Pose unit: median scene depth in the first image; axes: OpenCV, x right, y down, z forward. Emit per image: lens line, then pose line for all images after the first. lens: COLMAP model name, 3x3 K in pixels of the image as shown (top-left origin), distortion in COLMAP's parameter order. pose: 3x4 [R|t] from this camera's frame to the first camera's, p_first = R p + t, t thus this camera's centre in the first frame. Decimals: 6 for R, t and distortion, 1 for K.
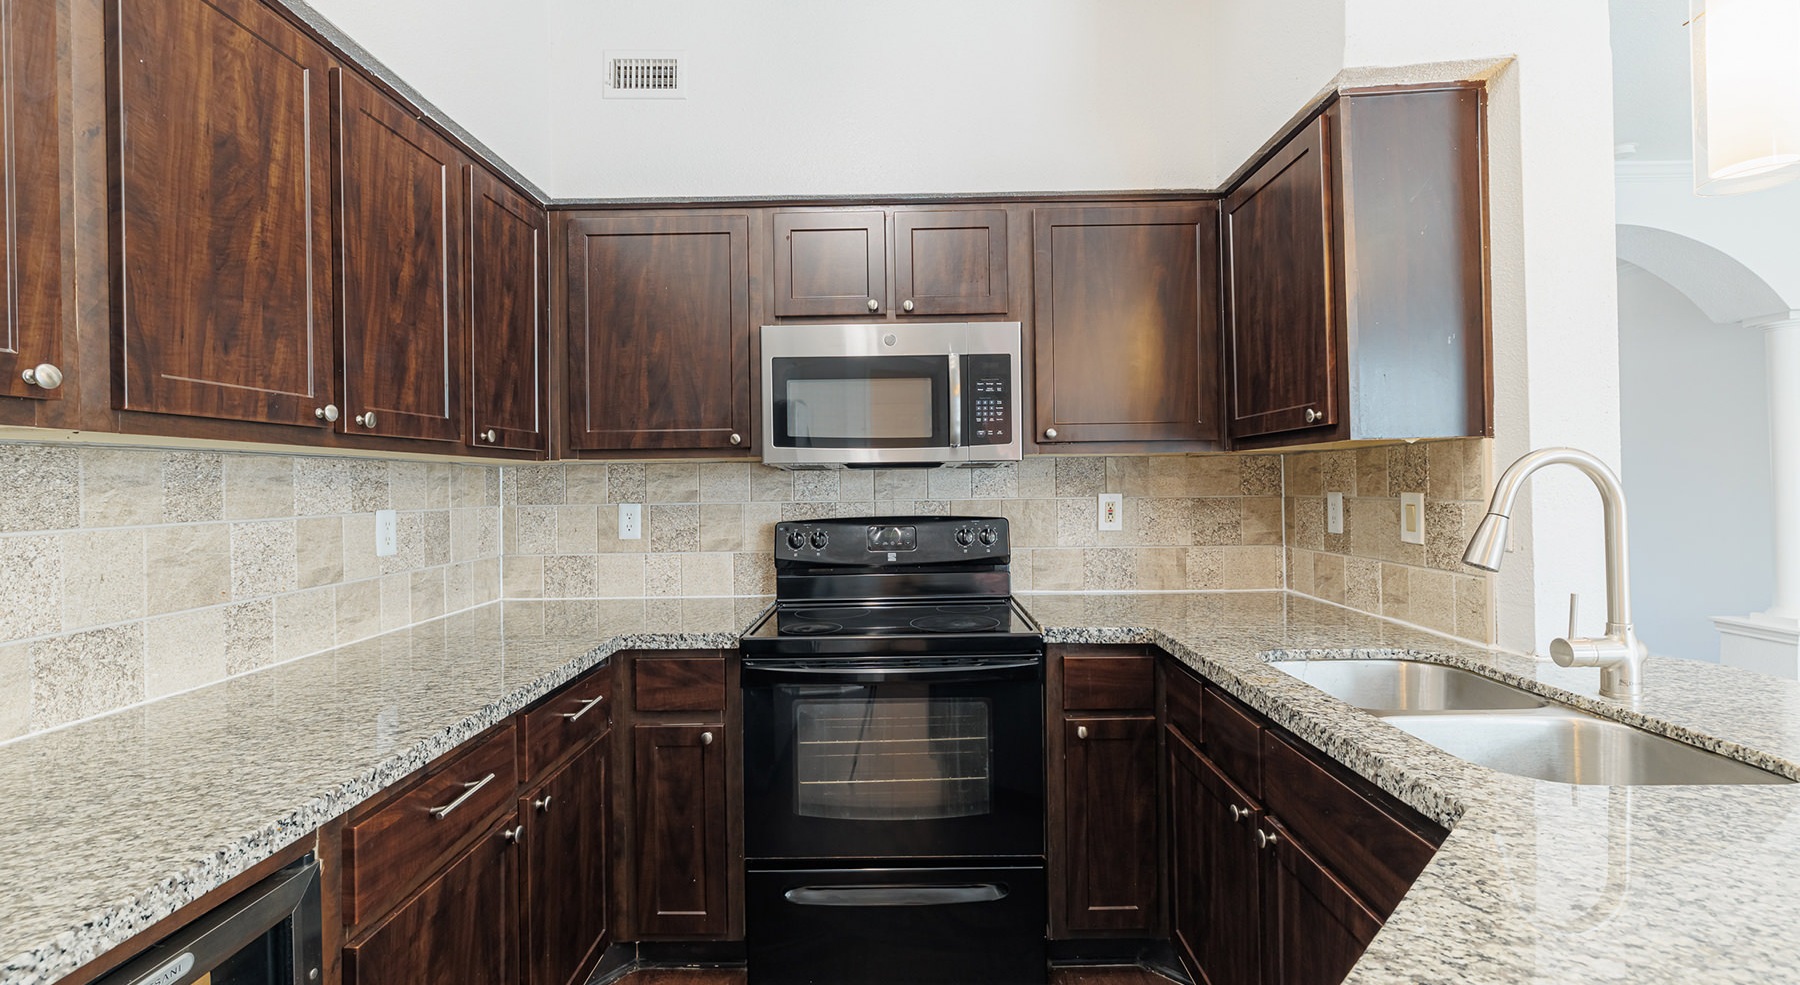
lens RADIAL K [[769.5, 0, 900.0], [0, 769.5, 492.5], [0, 0, 1]] dist [0.000107, 0.000008]
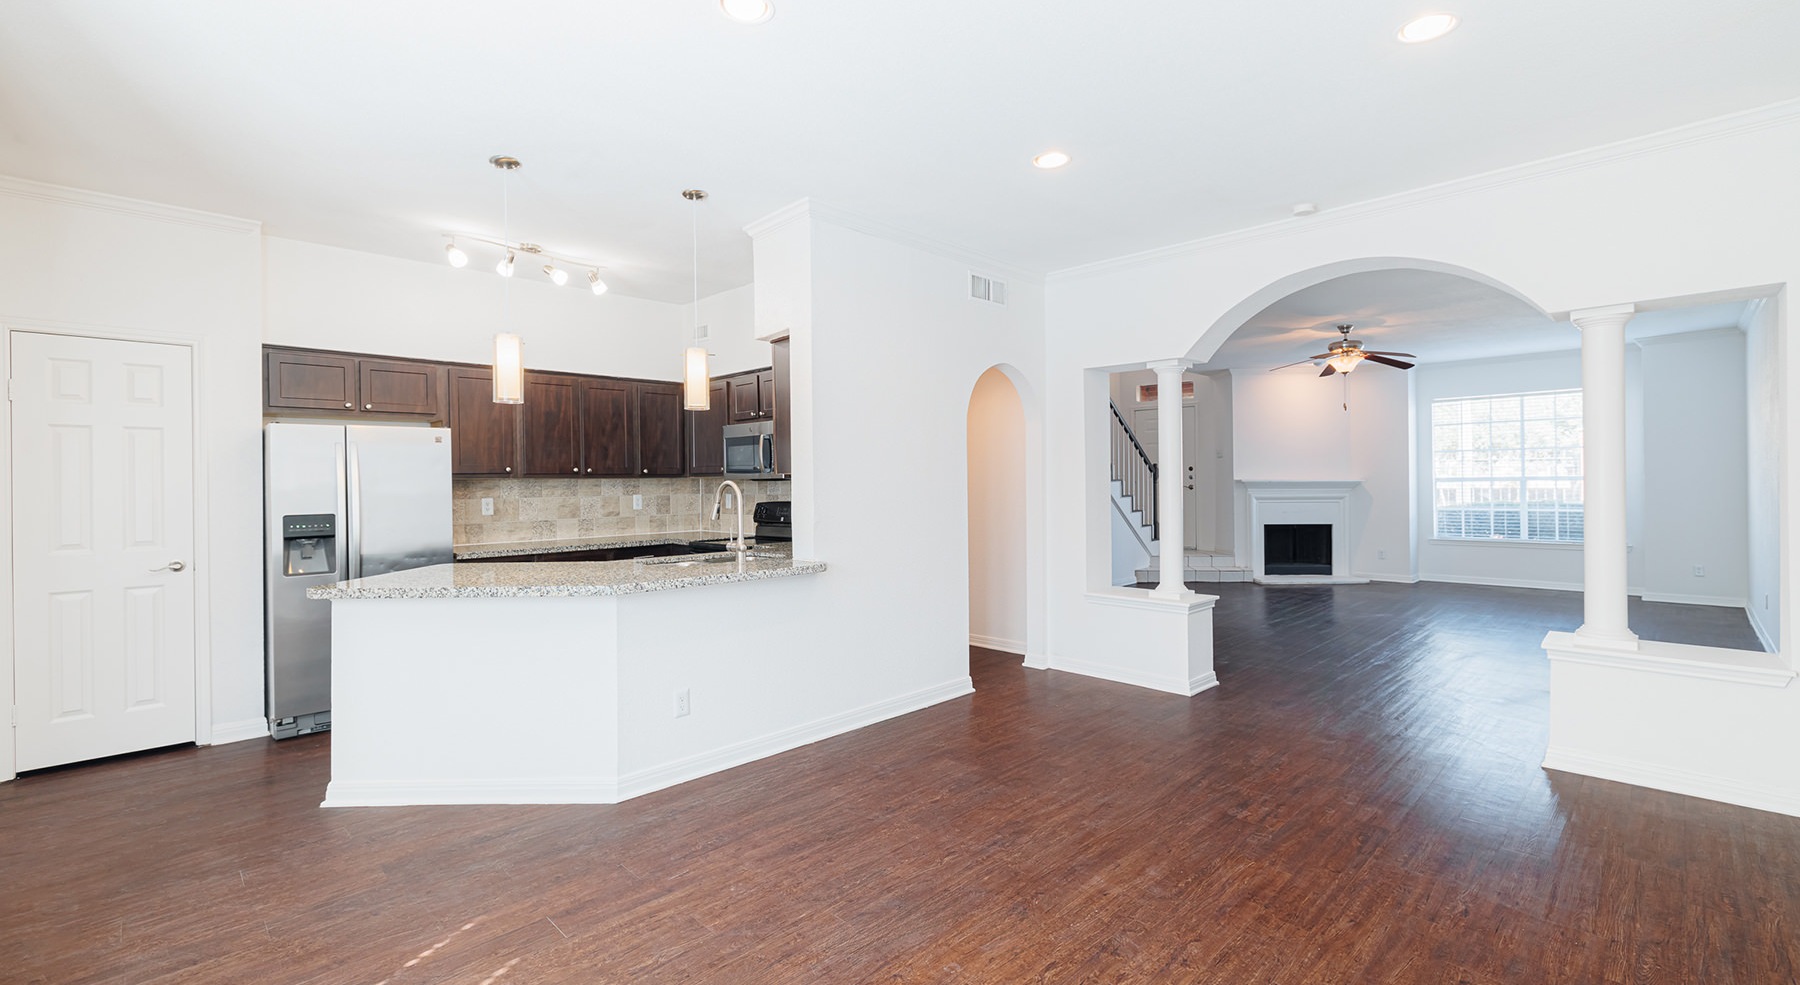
lens RADIAL K [[769.5, 0, 900.0], [0, 769.5, 492.5], [0, 0, 1]] dist [0.000107, 0.000008]
pose [[0.707735, 0.010745, -0.706396, 2.761680], [-0.002129, 0.999912, 0.013077, -0.035337], [0.706475, -0.007751, 0.707696, -0.542408]]
